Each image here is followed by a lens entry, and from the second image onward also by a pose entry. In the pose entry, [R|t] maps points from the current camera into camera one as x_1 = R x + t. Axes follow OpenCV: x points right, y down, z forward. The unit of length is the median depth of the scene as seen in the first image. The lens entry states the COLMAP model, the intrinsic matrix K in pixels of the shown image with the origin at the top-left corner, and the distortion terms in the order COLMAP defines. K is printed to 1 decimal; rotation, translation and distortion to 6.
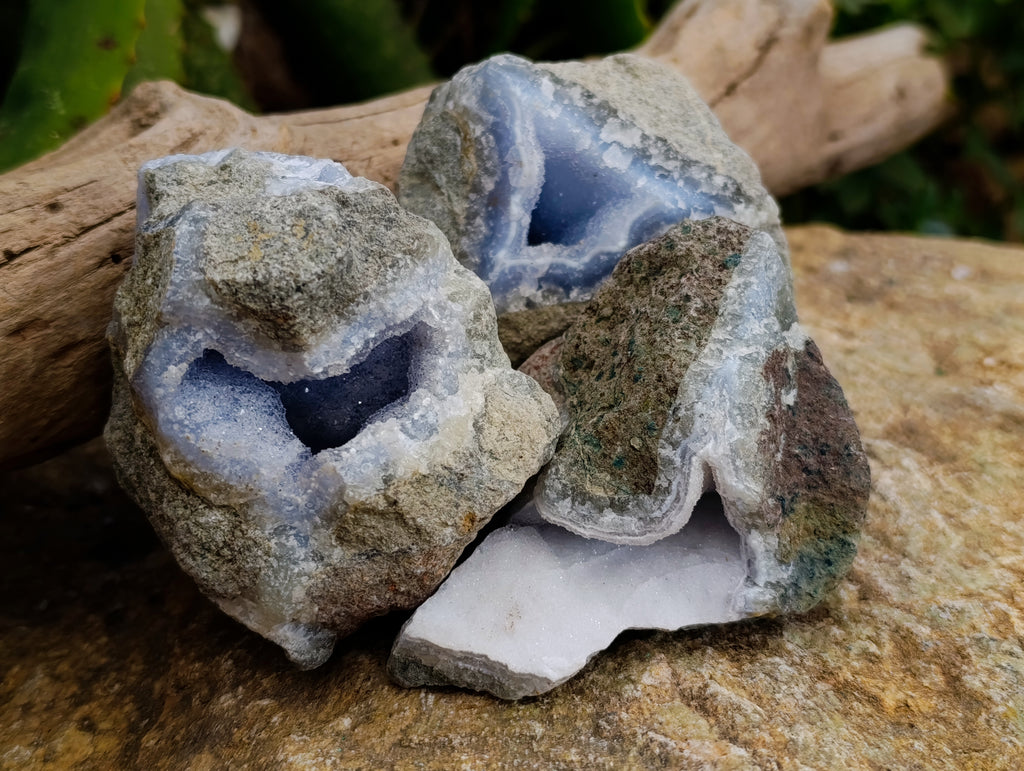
lens RADIAL K [[1498.1, 0, 534.8], [0, 1498.1, 374.1], [0, 0, 1]] dist [0.368244, -2.439227]
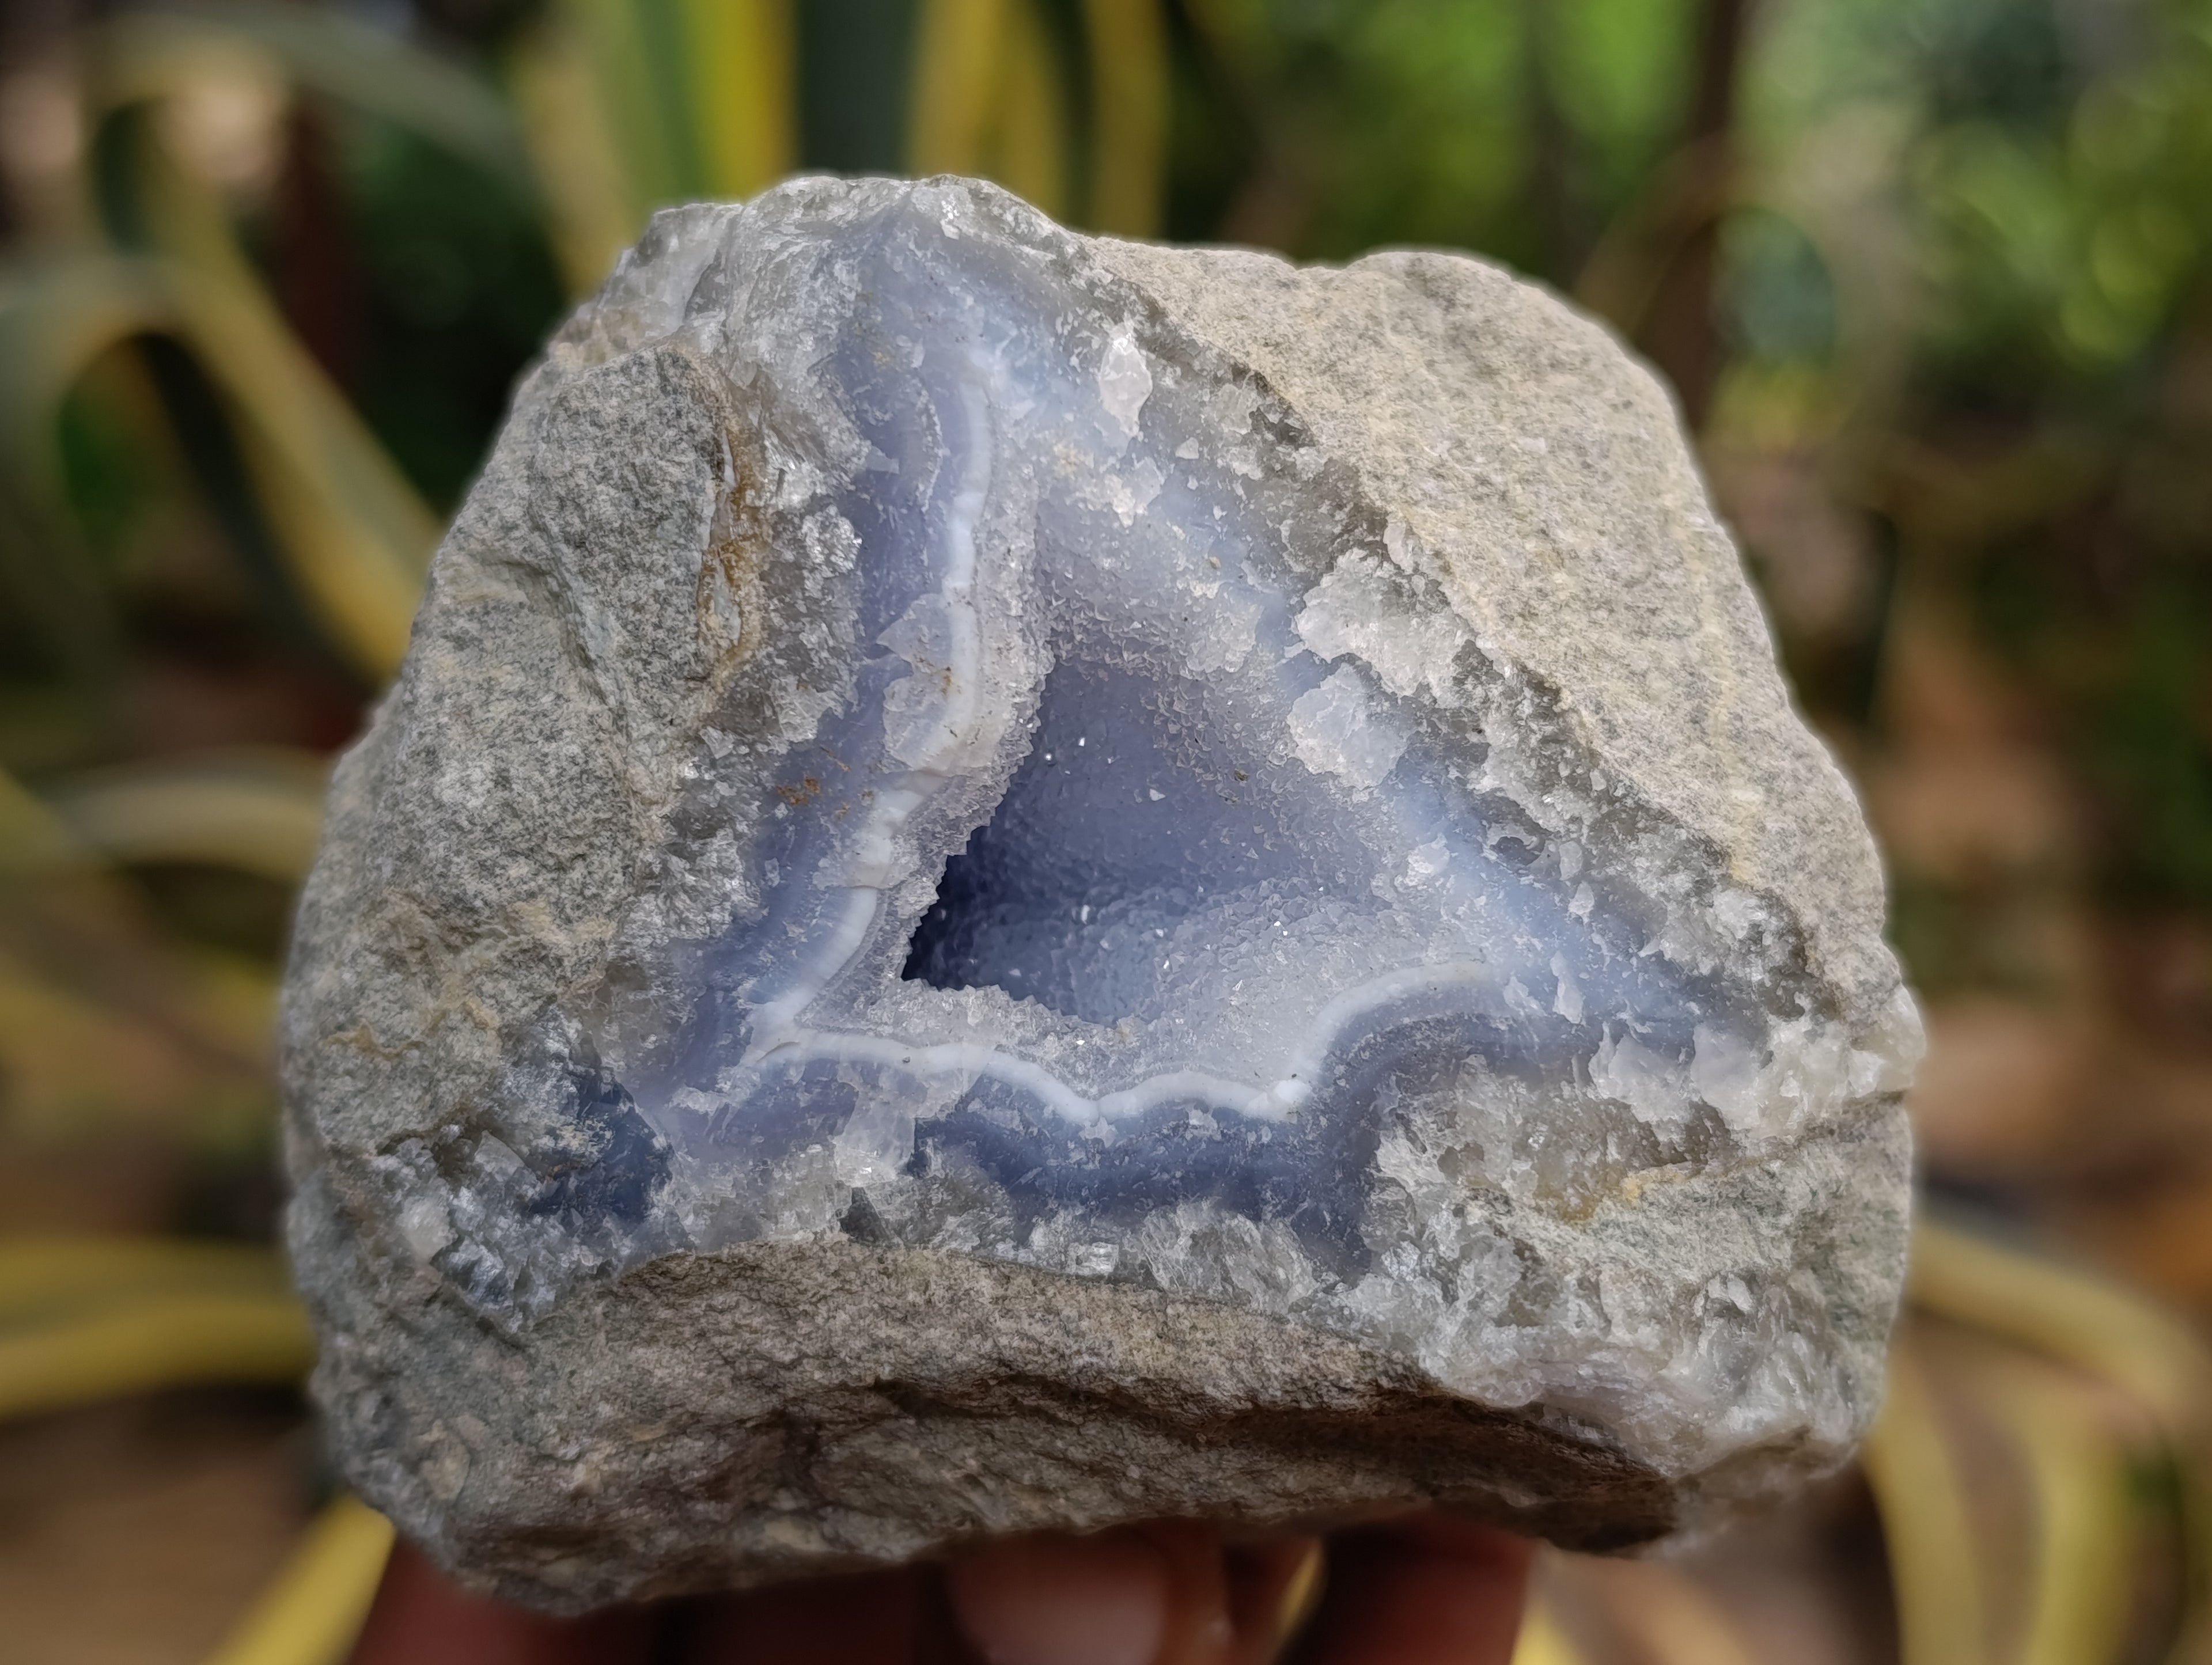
lens RADIAL K [[3235.8, 0, 1155.3], [0, 3235.8, 807.8], [0, 0, 1]] dist [0.368244, -2.439227]
pose [[0.973933, 0.206911, 0.092964, -0.020000], [-0.216706, 0.969817, 0.111773, -0.181213], [-0.067031, -0.129005, 0.989376, 0.488428]]
